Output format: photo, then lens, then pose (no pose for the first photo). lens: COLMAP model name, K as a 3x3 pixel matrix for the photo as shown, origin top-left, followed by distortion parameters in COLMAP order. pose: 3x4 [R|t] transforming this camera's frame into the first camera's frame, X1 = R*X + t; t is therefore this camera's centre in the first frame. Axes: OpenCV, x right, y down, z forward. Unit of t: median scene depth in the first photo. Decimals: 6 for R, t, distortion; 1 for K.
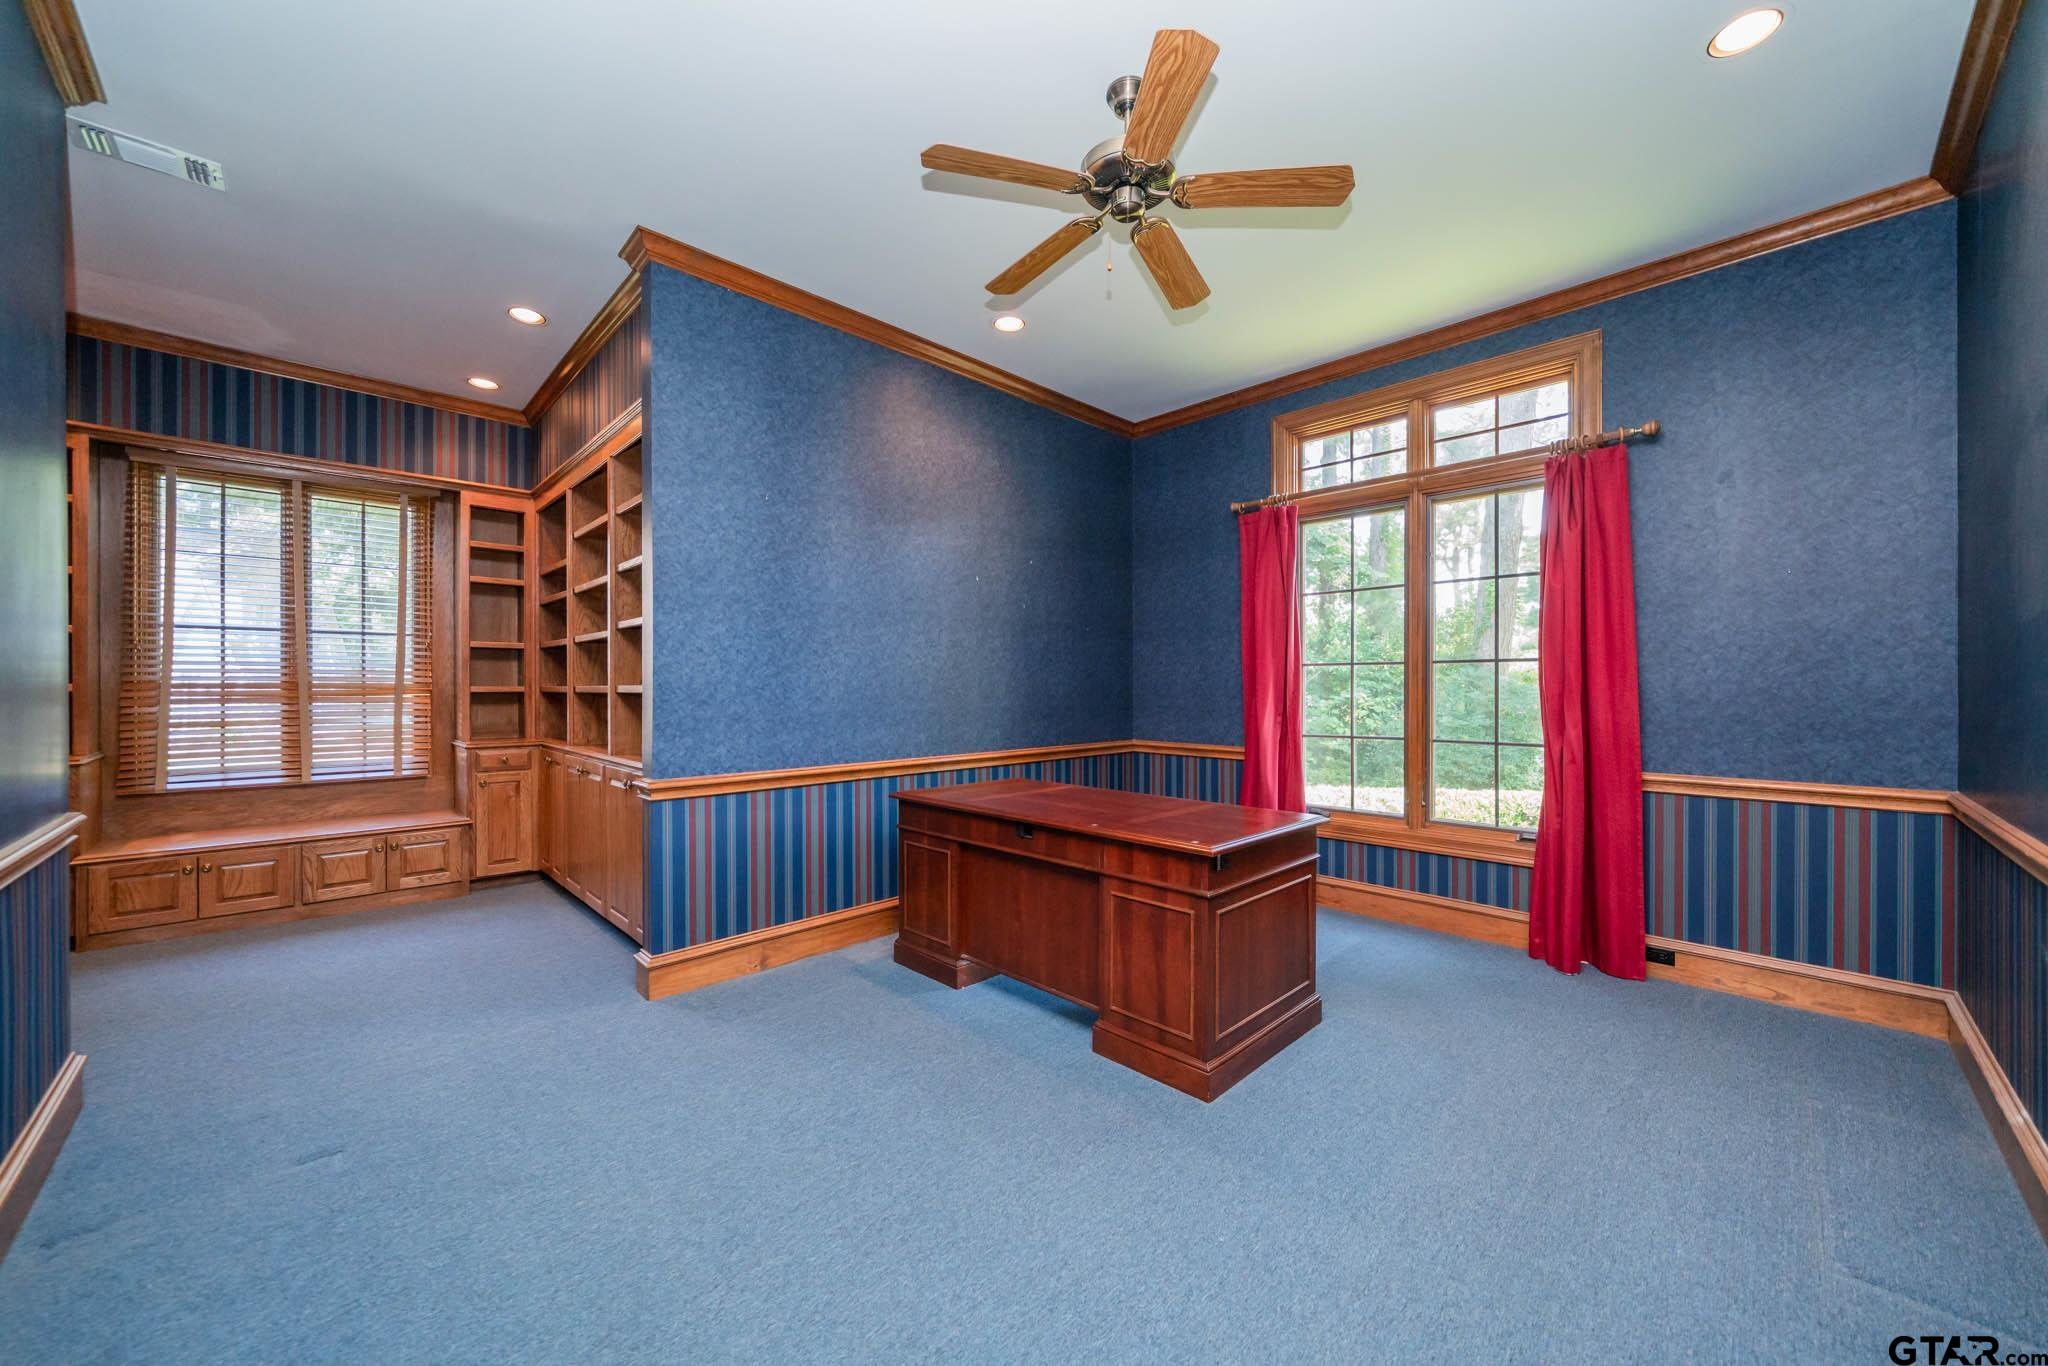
lens RADIAL K [[745.7, 0, 1030.2], [0, 745.7, 686.7], [0, 0, 1]] dist [-0.006385, 0.000010]
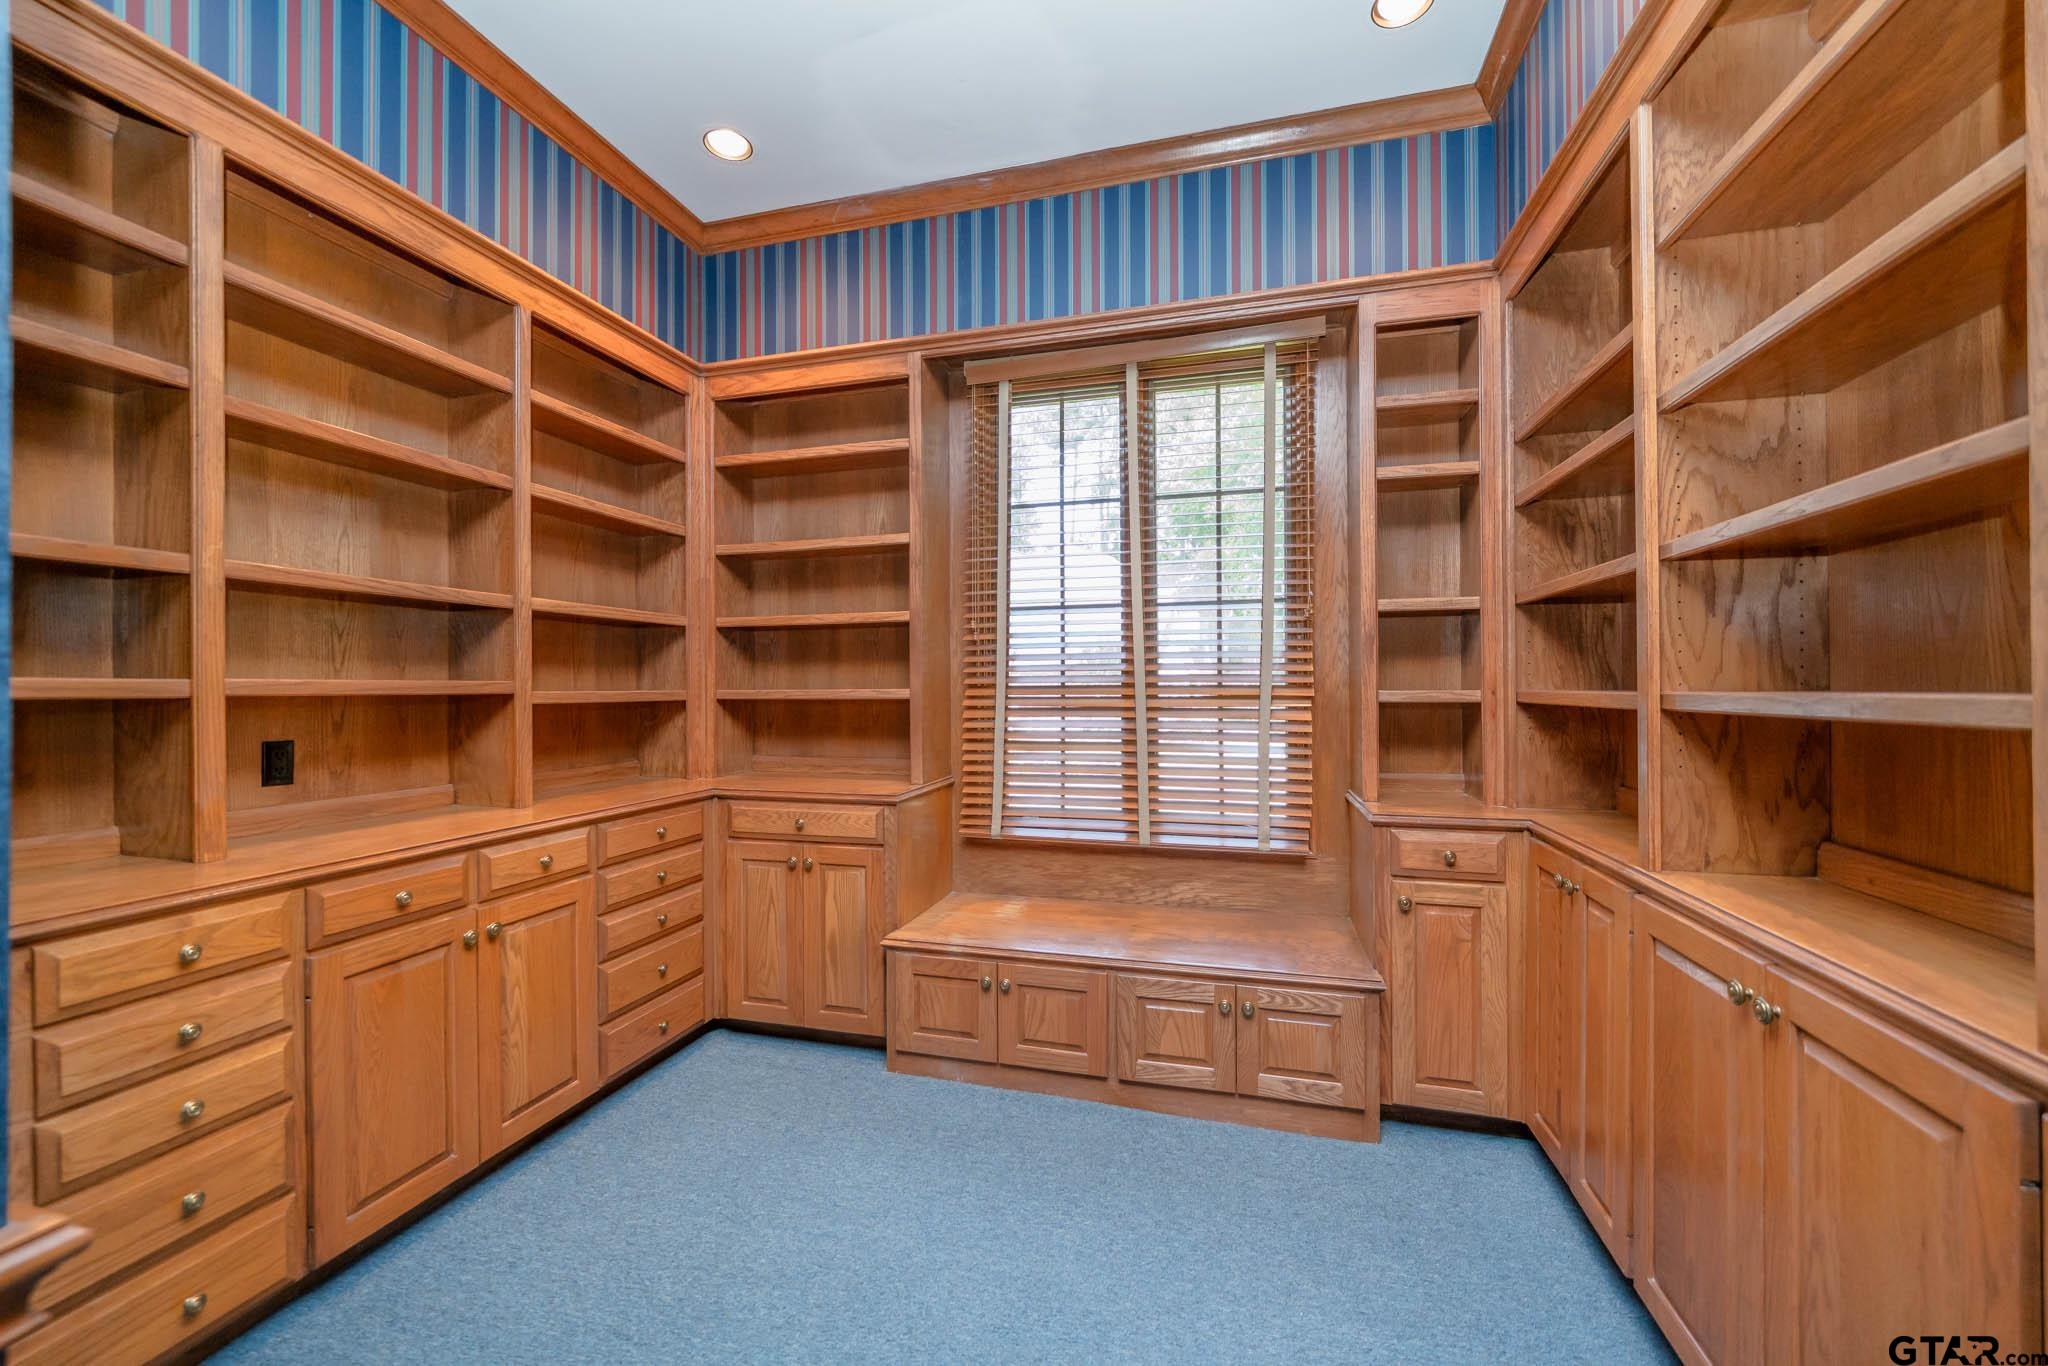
lens RADIAL K [[745.7, 0, 1030.2], [0, 745.7, 686.7], [0, 0, 1]] dist [-0.006385, 0.000010]
pose [[0.490252, -0.000807, -0.871580, -0.451552], [0.003211, 0.999994, 0.000881, -0.004294], [0.871575, -0.003231, 0.490252, 0.576032]]
